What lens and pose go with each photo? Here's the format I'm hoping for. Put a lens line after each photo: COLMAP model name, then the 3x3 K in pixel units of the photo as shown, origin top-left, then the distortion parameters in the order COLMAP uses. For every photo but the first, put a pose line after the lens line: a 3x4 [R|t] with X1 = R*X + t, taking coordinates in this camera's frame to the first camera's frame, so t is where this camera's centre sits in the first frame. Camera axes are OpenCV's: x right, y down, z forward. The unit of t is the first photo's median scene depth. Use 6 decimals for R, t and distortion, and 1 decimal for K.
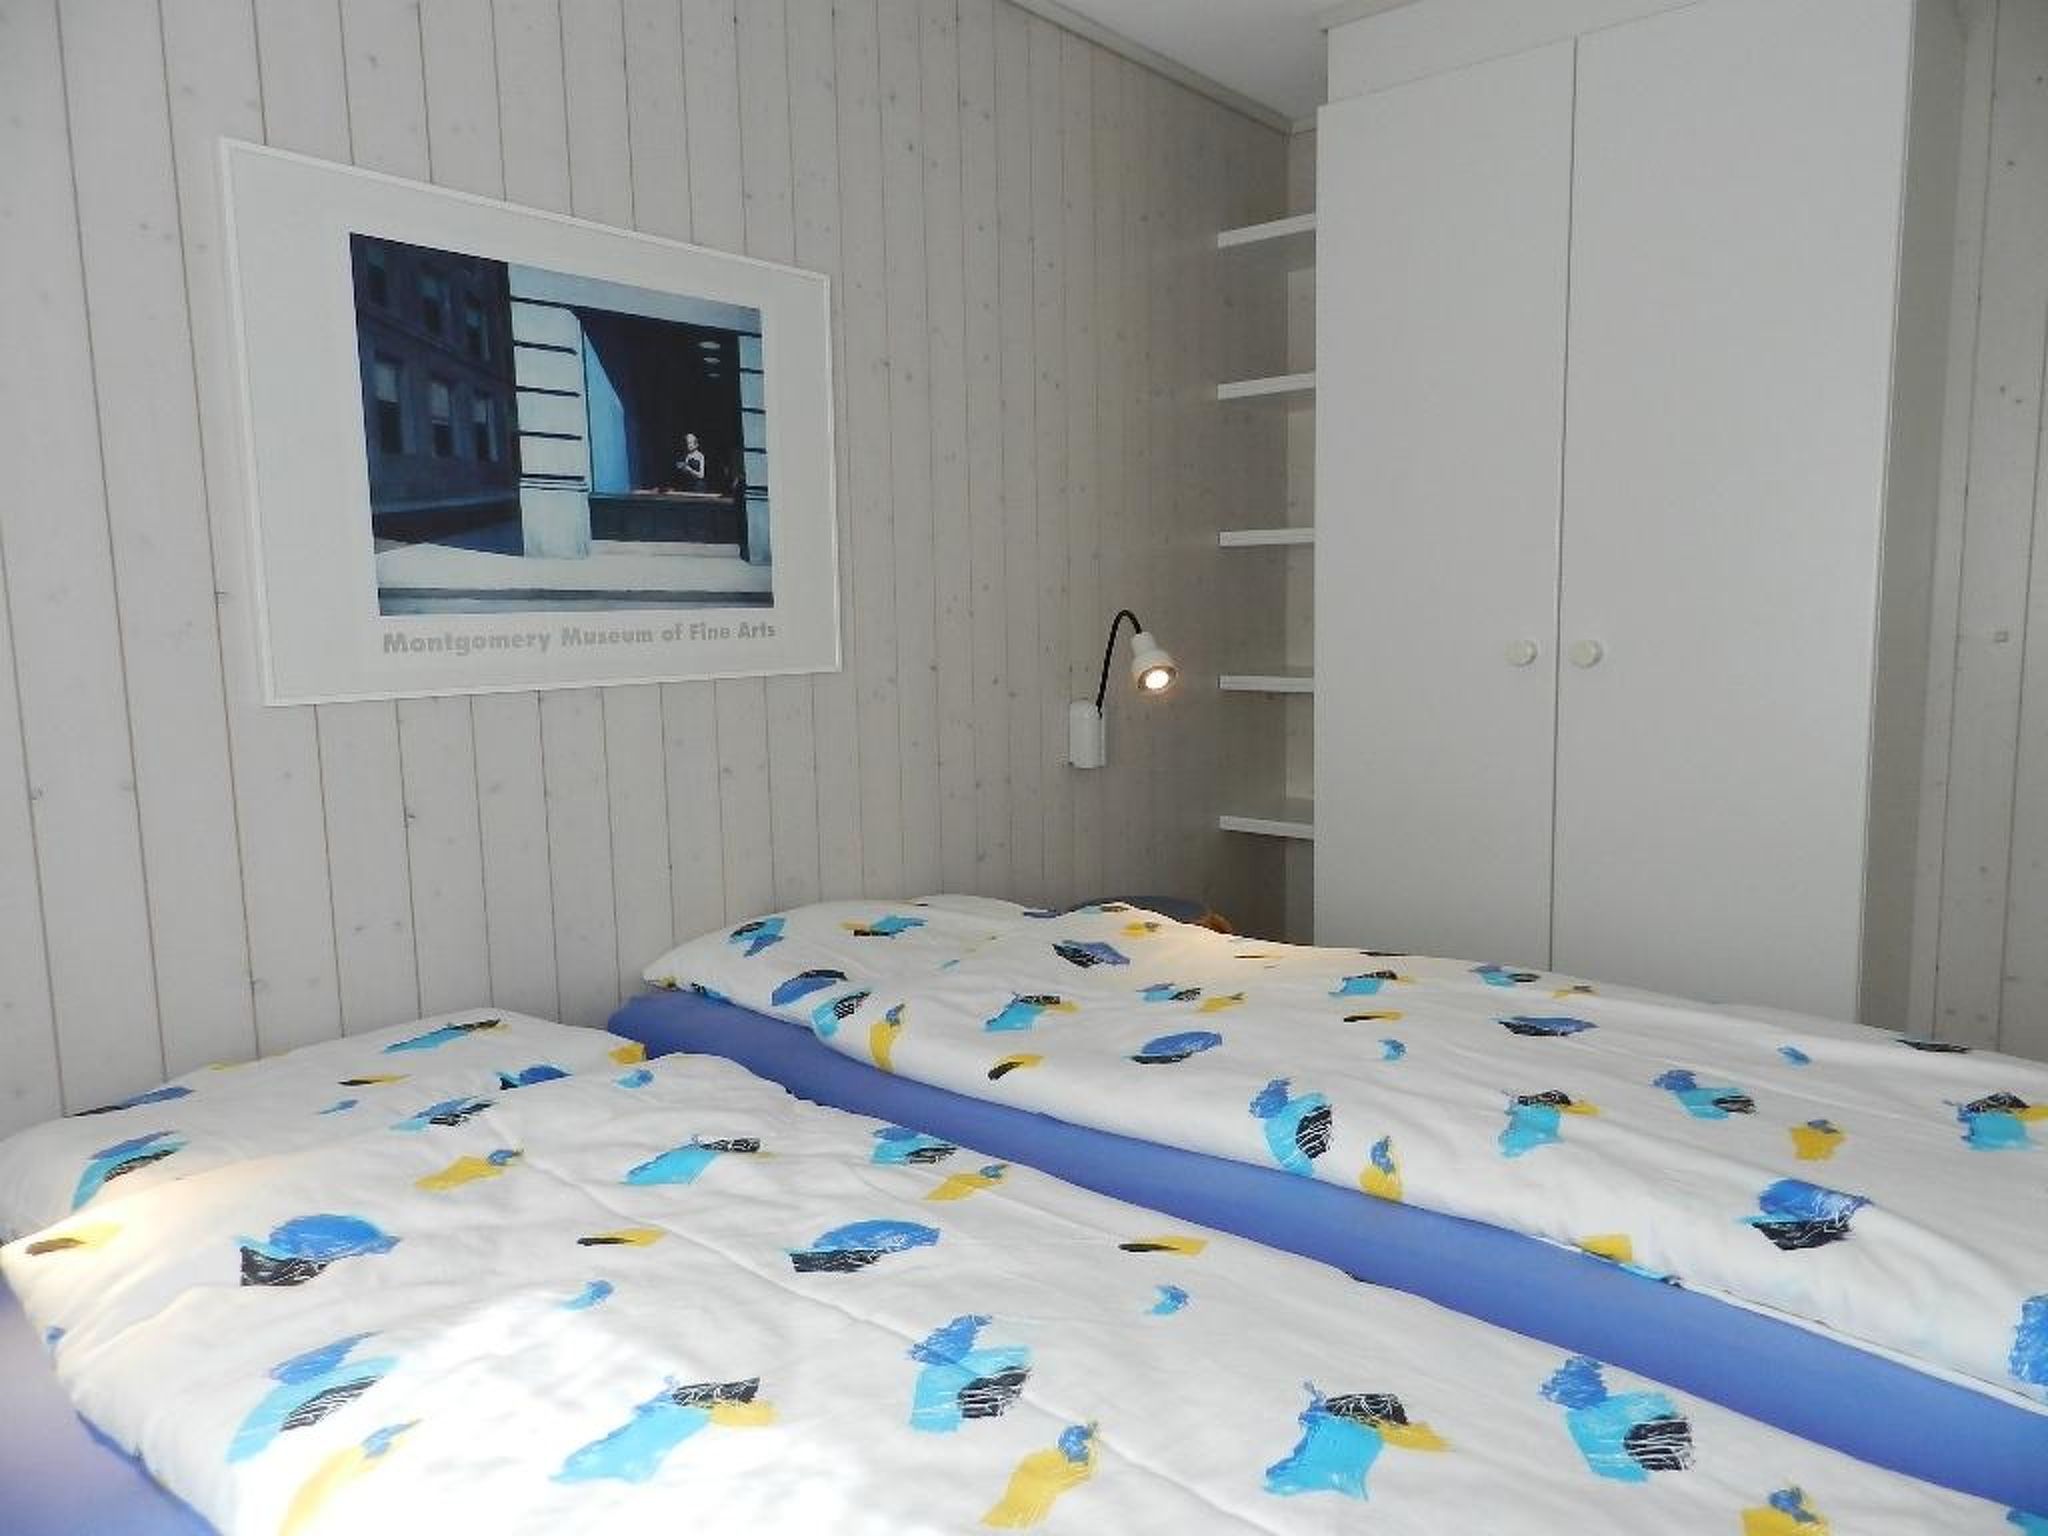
lens RADIAL K [[1386.2, 0, 1014.8], [0, 1386.2, 774.6], [0, 0, 1]] dist [0.022421, -0.012929]
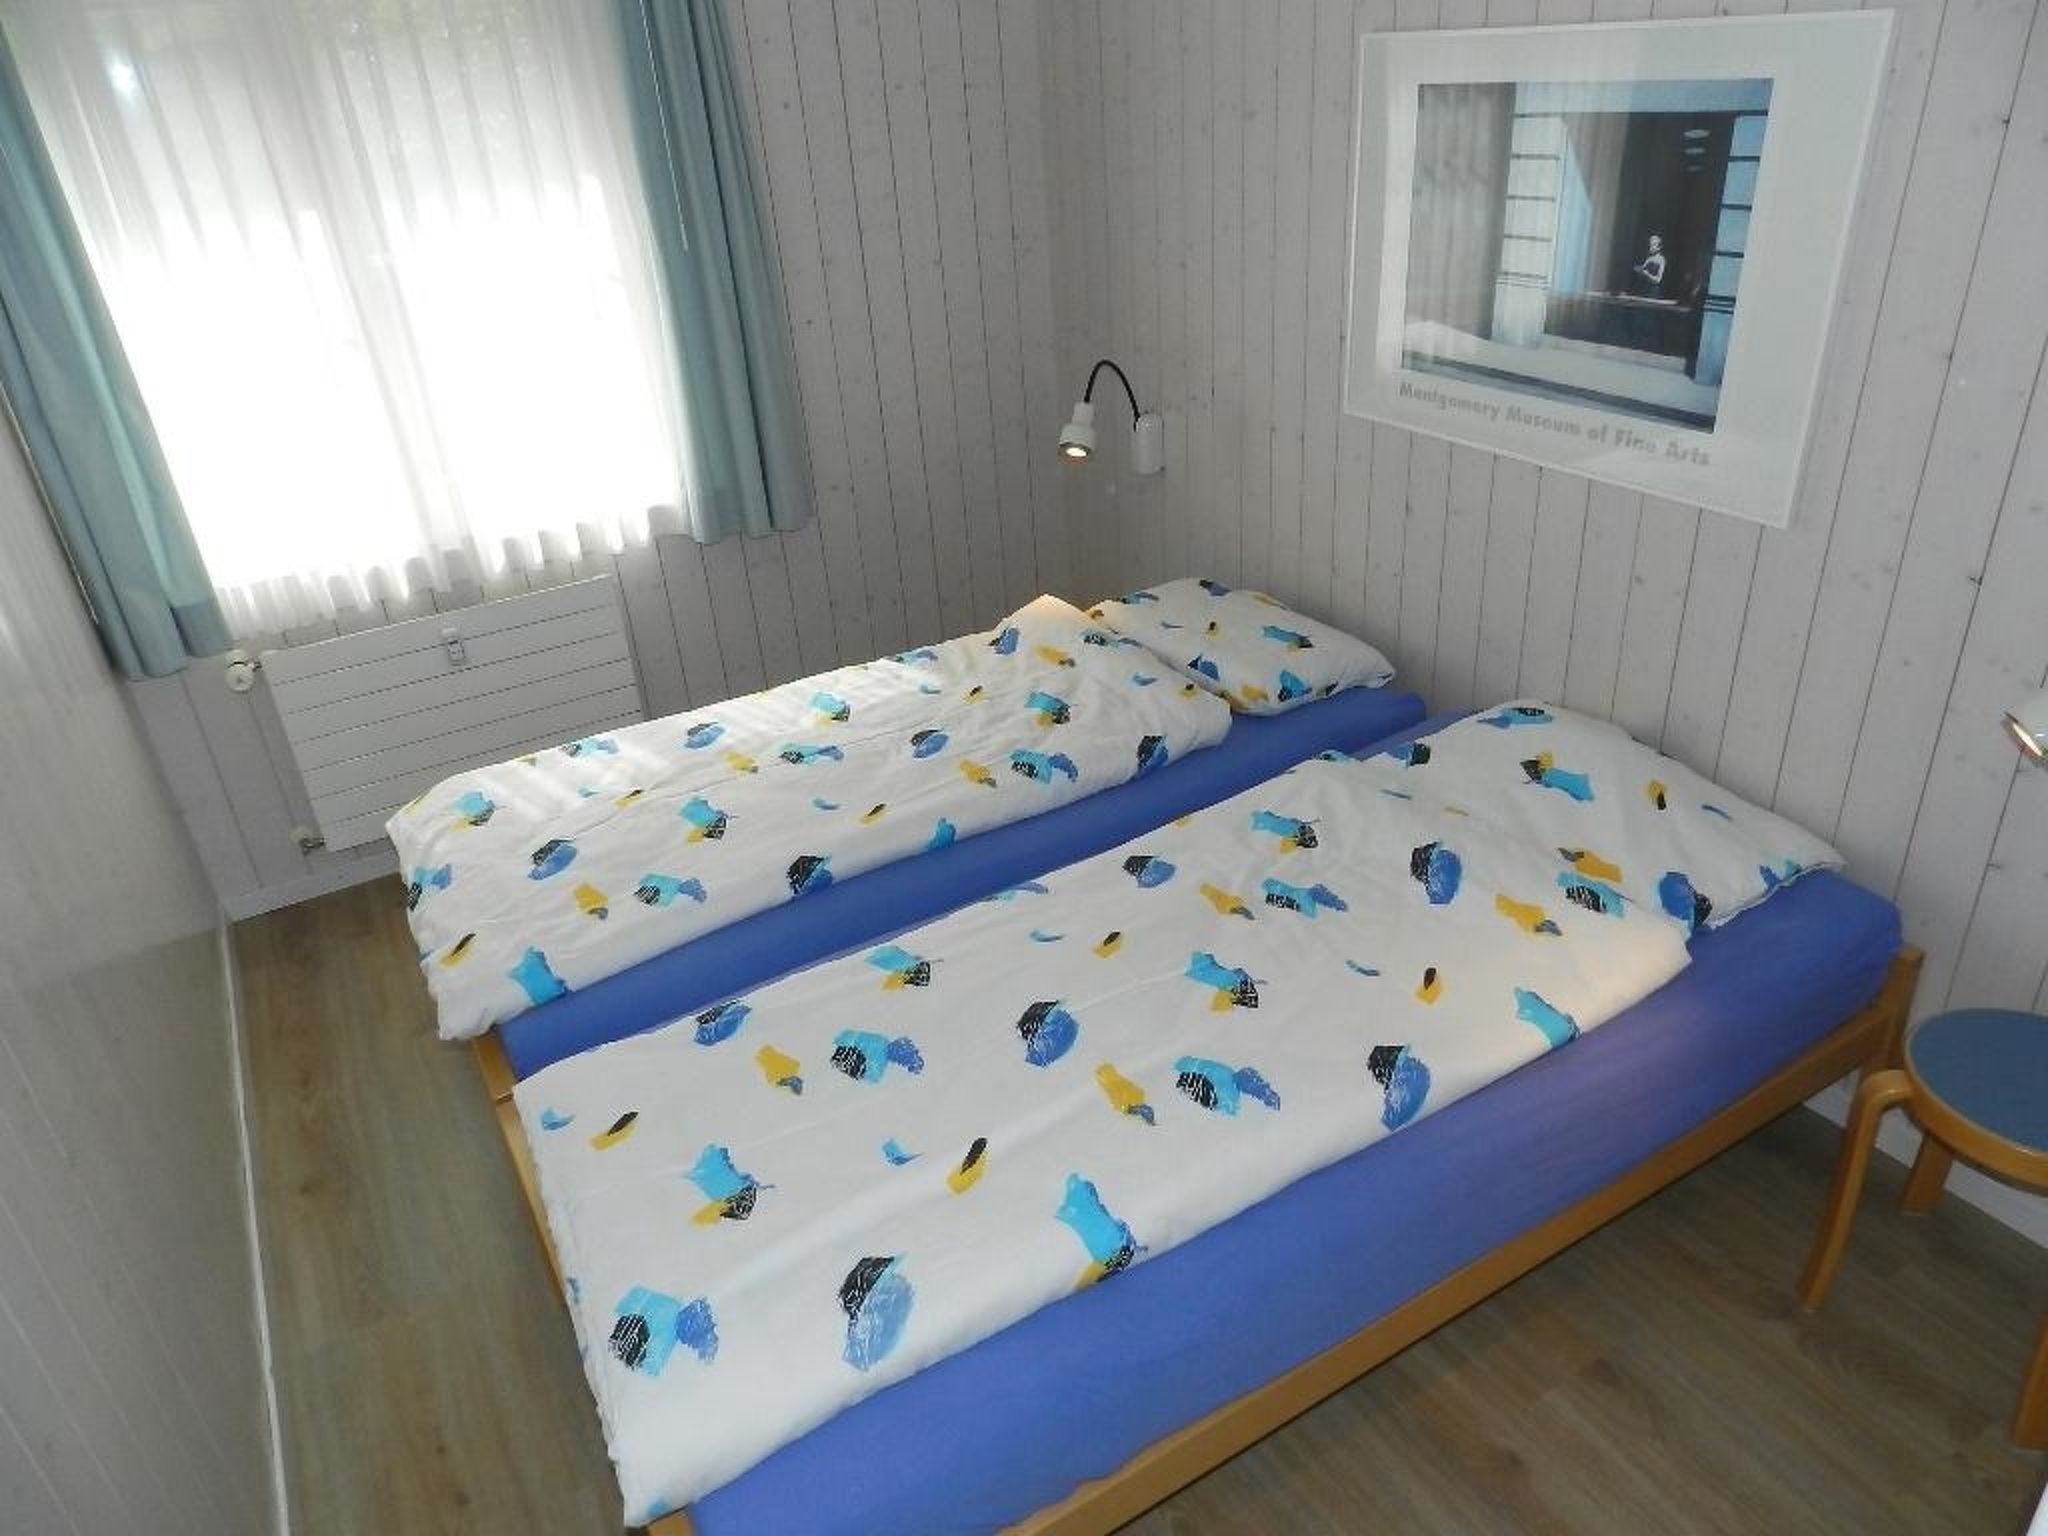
lens RADIAL K [[1386.2, 0, 1014.6], [0, 1386.2, 766.3], [0, 0, 1]] dist [0.022421, -0.012929]
pose [[-0.342879, 0.475182, -0.810331, 0.862262], [-0.043452, 0.853678, 0.518986, -0.407034], [0.938374, 0.213160, -0.272061, 0.910613]]
